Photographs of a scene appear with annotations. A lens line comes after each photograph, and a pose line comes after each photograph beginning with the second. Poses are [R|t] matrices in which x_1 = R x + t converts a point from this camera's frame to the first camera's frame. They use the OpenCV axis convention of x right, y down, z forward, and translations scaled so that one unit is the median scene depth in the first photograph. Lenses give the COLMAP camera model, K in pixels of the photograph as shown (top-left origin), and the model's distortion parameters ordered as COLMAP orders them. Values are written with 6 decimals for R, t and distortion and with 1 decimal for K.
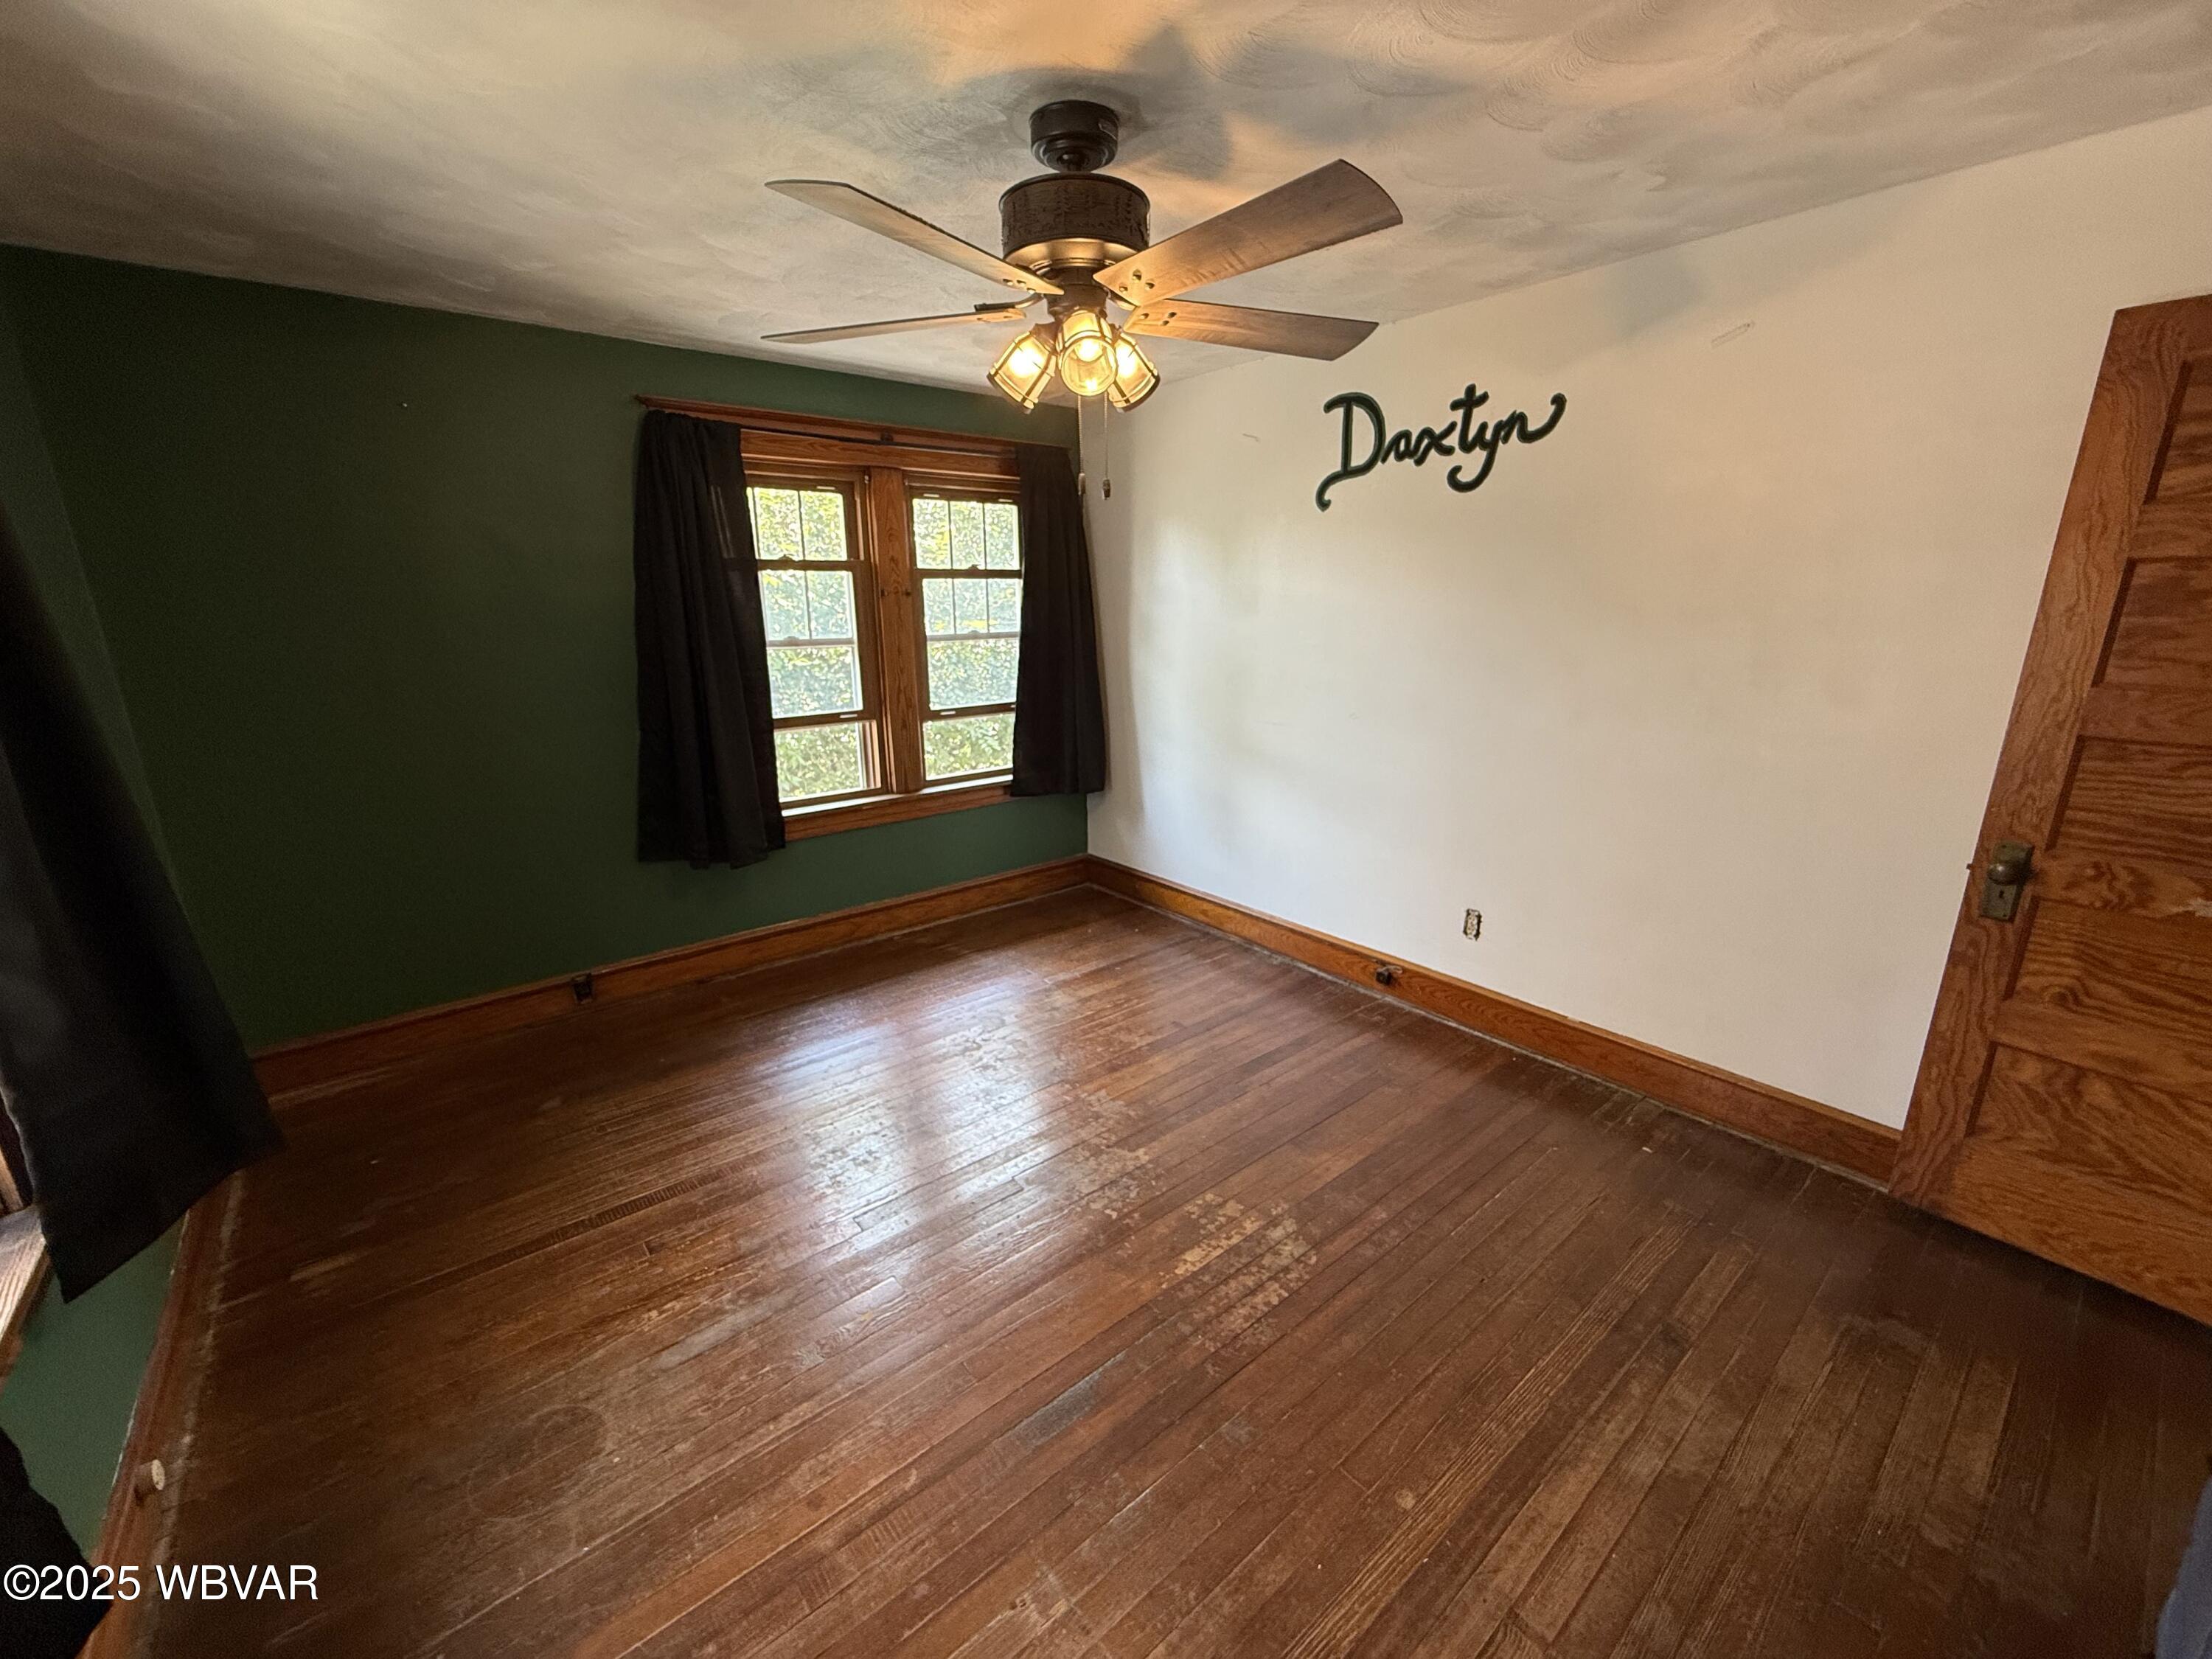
lens RADIAL K [[880.7, 0, 1100.1], [0, 880.7, 830.8], [0, 0, 1]] dist [-0.002993, 0.000357]
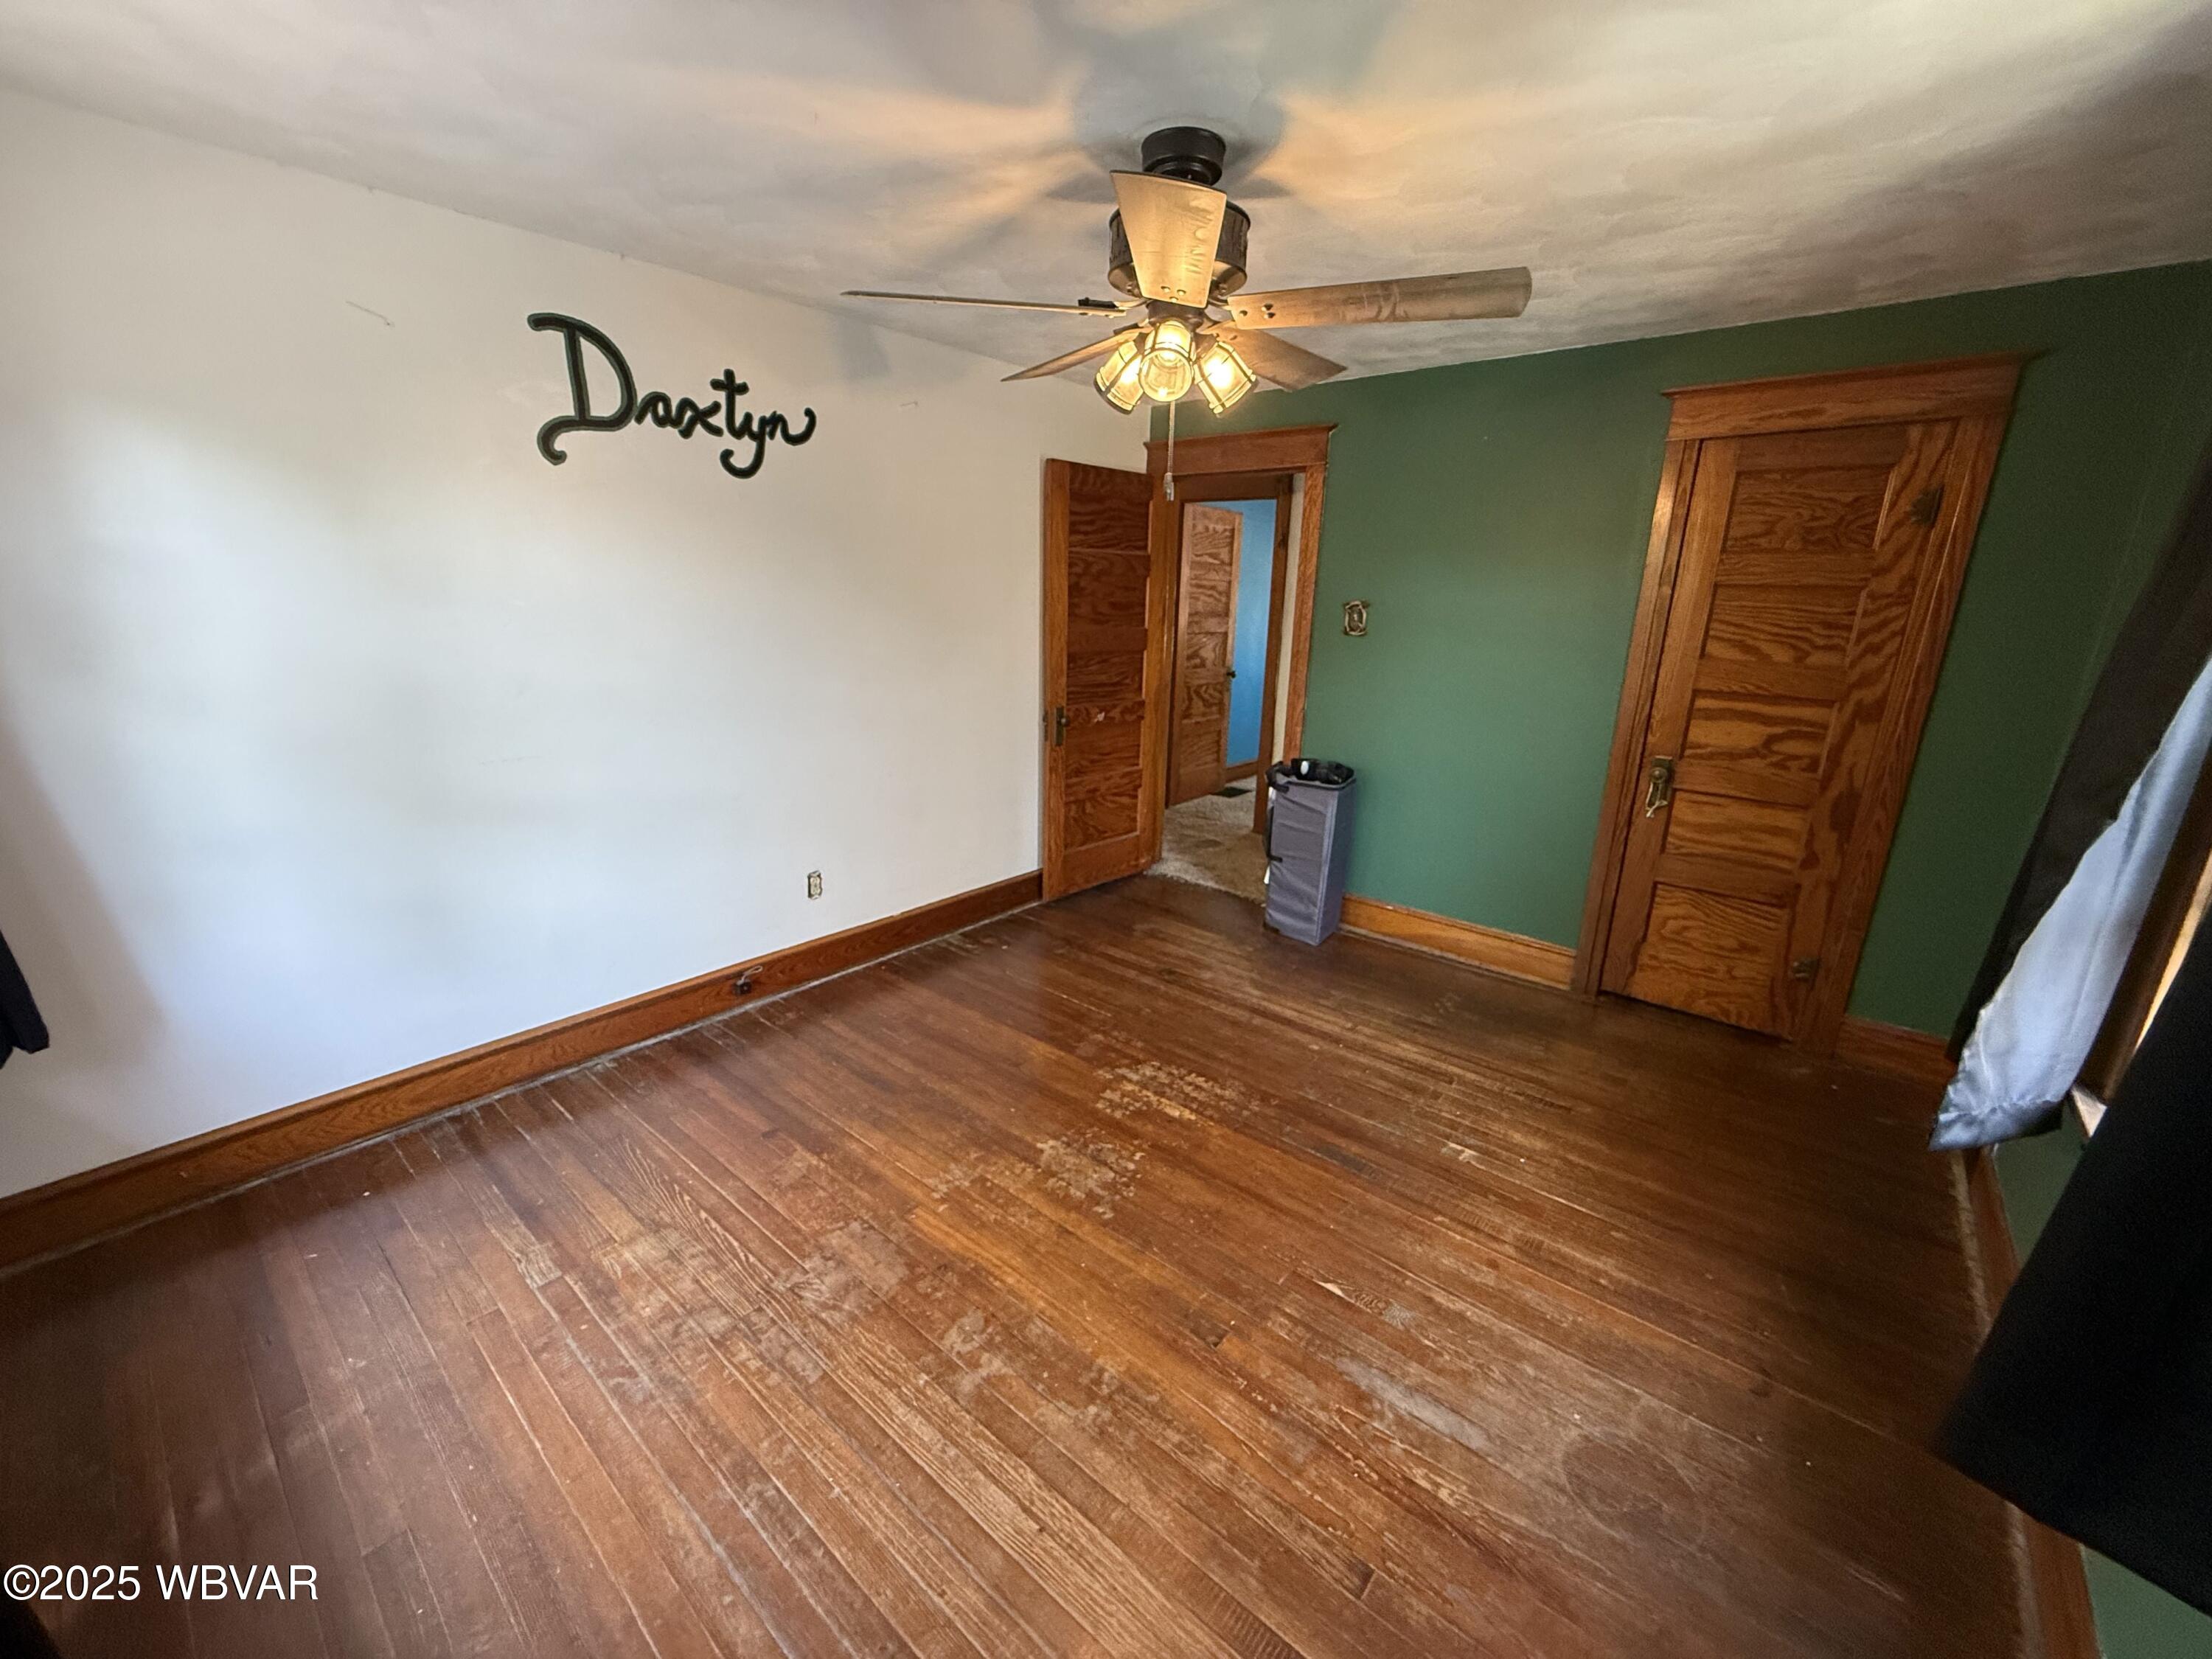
lens RADIAL K [[880.7, 0, 1098.8], [0, 880.7, 829.5], [0, 0, 1]] dist [-0.002993, 0.000357]
pose [[-0.177665, -0.257720, 0.949745, -0.715901], [0.235126, 0.926030, 0.295269, -0.214787], [-0.955589, 0.275768, -0.103926, 0.826525]]
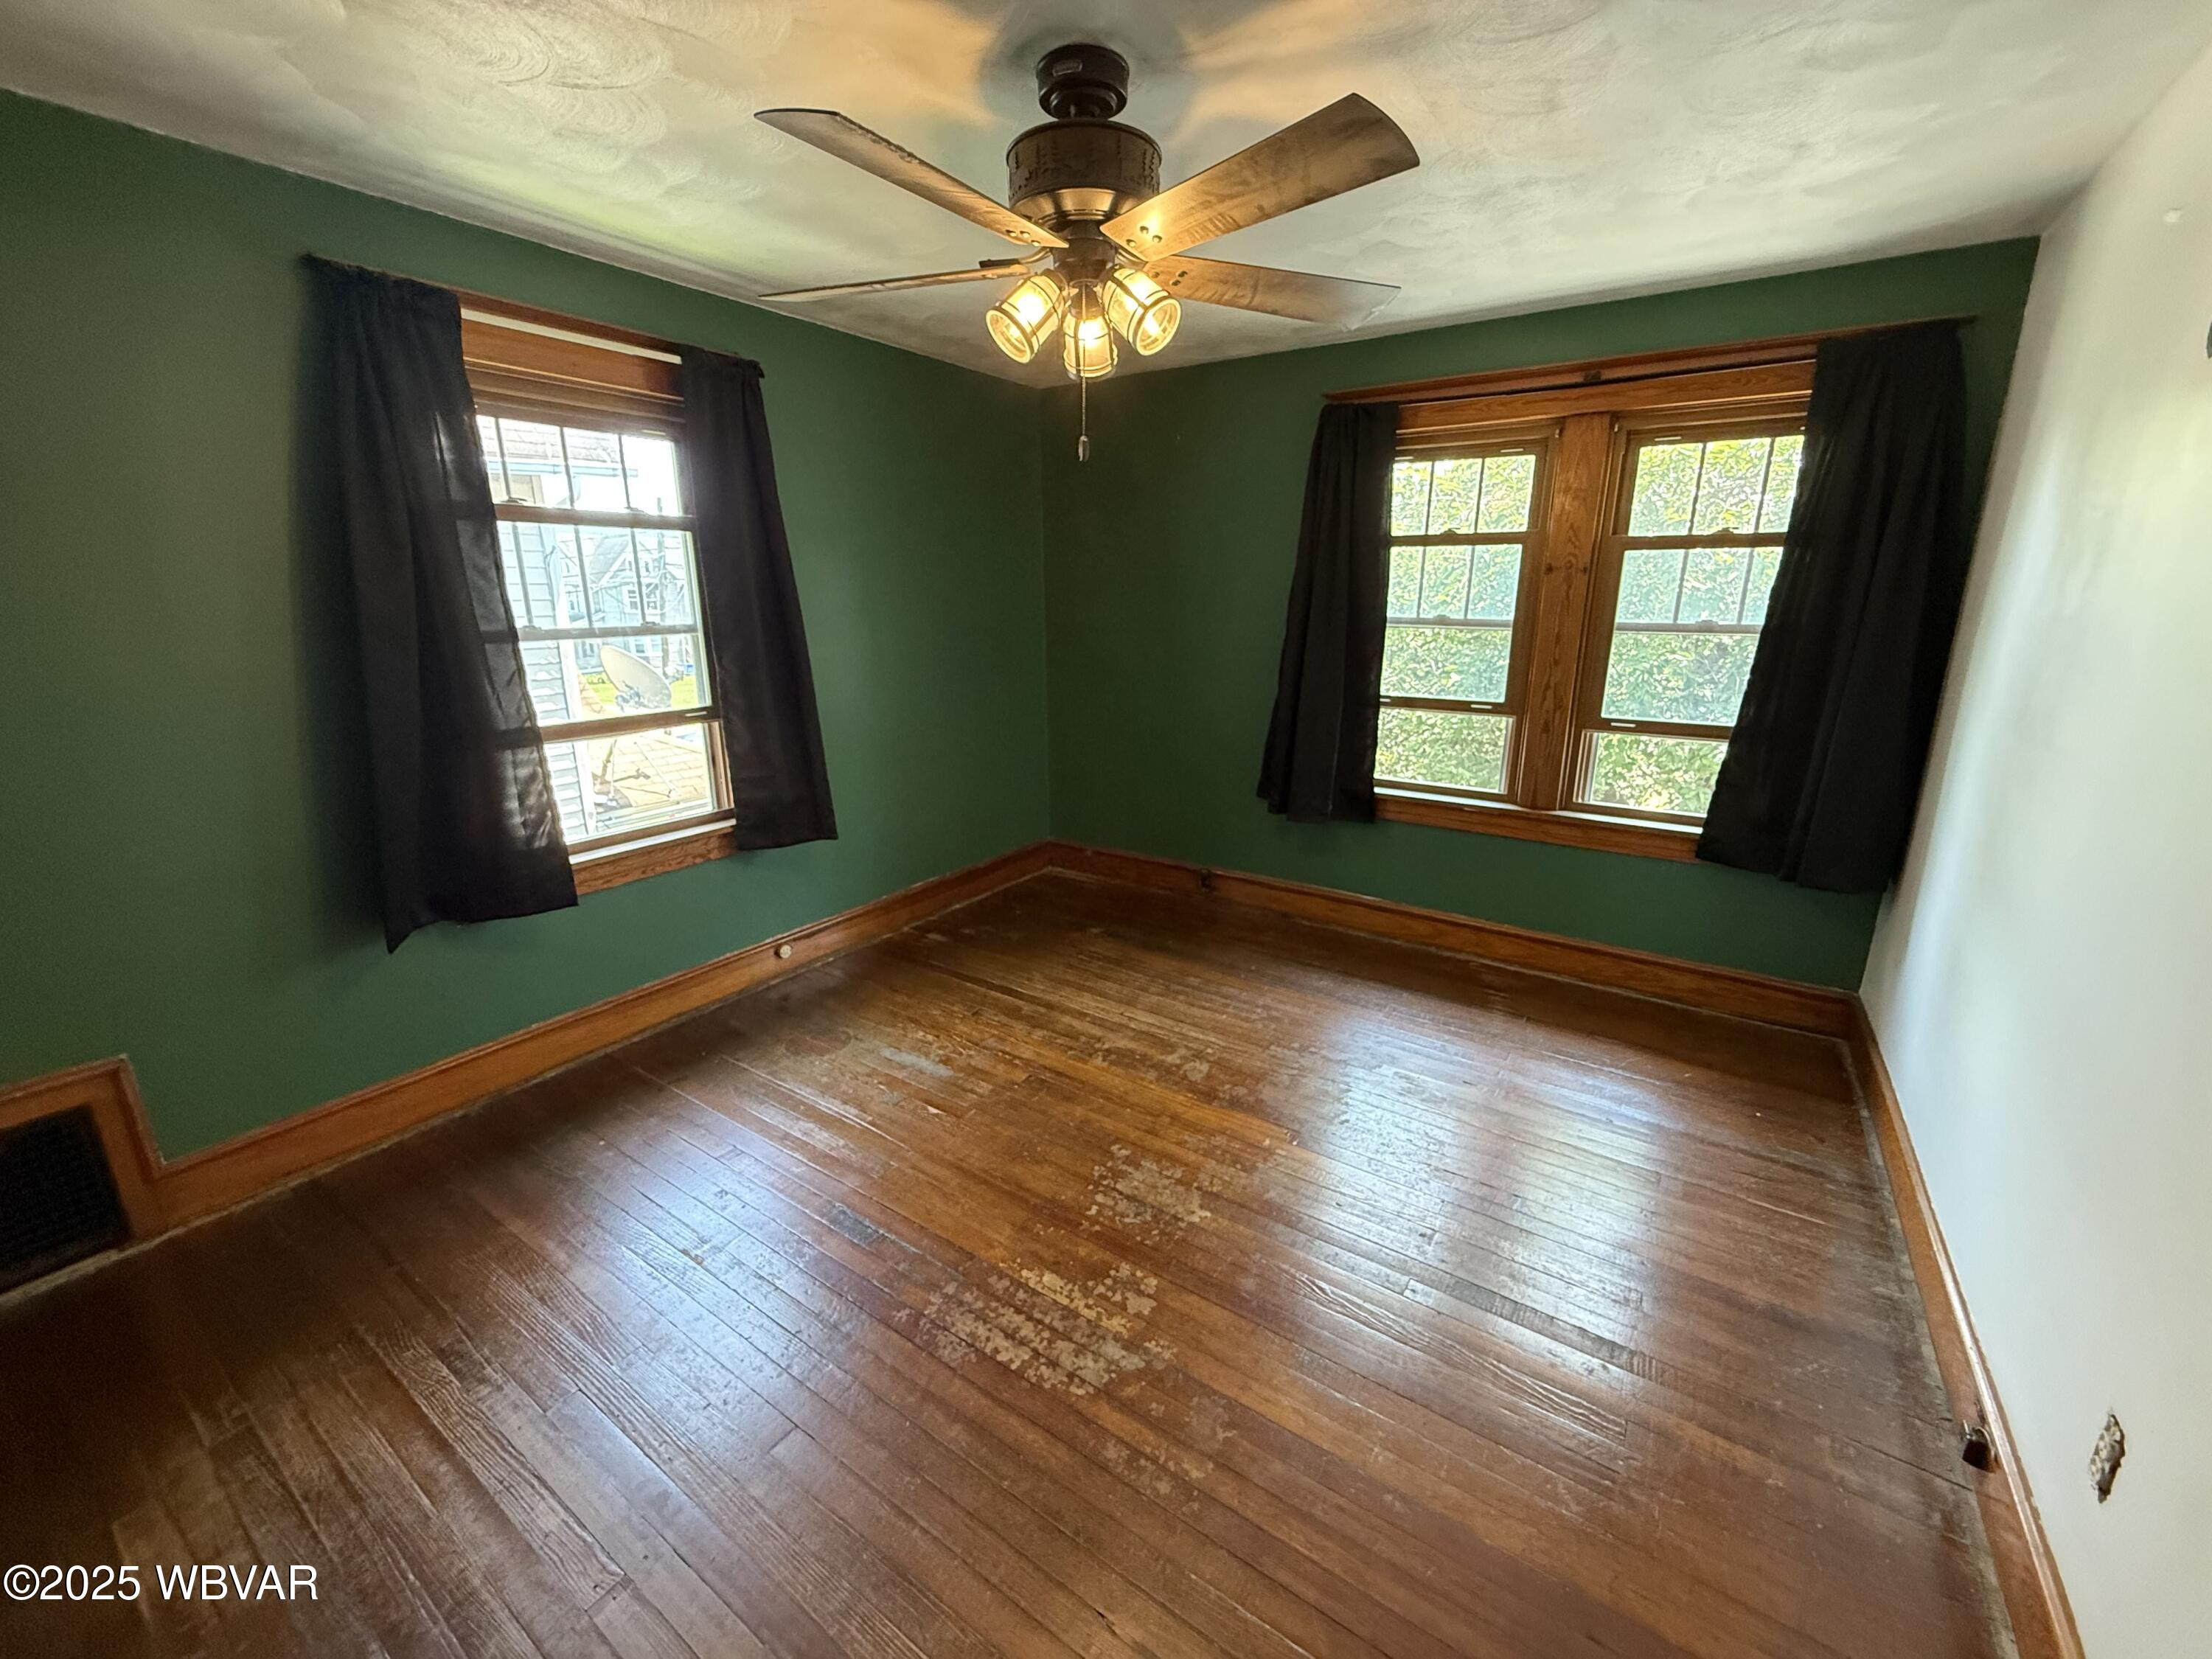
lens RADIAL K [[880.7, 0, 1099.5], [0, 880.7, 830.6], [0, 0, 1]] dist [-0.002993, 0.000357]
pose [[0.282147, 0.264390, -0.922221, 0.625355], [-0.250353, 0.948260, 0.195262, -0.117795], [0.926130, 0.175788, 0.333739, 0.482343]]
